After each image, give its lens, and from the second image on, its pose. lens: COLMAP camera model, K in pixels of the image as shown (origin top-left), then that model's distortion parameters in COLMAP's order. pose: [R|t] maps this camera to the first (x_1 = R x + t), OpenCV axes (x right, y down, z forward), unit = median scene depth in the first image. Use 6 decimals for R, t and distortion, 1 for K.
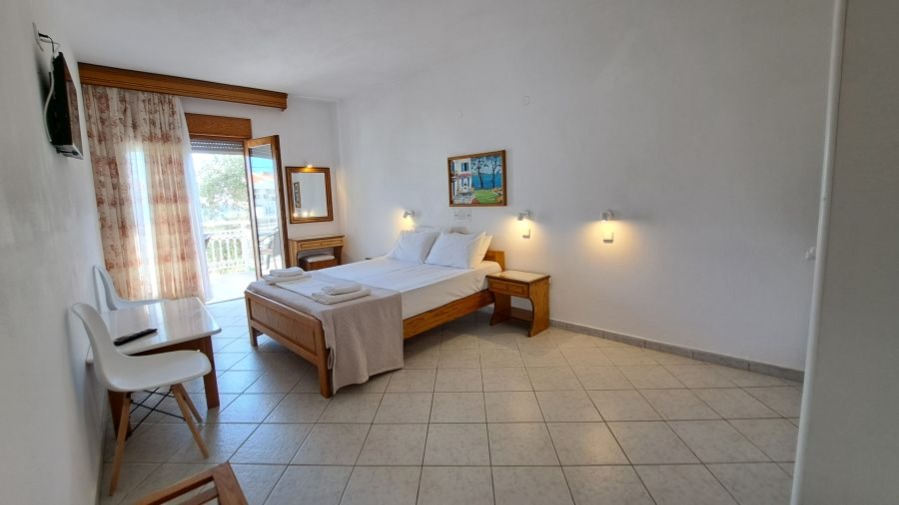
lens RADIAL K [[354.0, 0, 445.8], [0, 354.0, 240.1], [0, 0, 1]] dist [-0.014740, -0.000093]
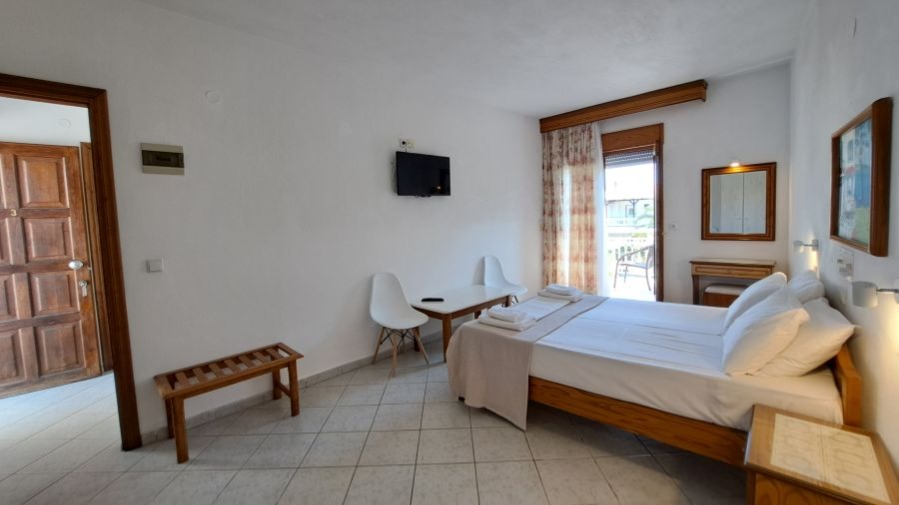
lens RADIAL K [[354.0, 0, 445.8], [0, 354.0, 240.1], [0, 0, 1]] dist [-0.014740, -0.000093]
pose [[0.058681, 0.098433, -0.993412, 0.417582], [-0.082026, 0.992237, 0.093472, -0.093483], [0.994901, 0.076000, 0.066300, 0.471152]]
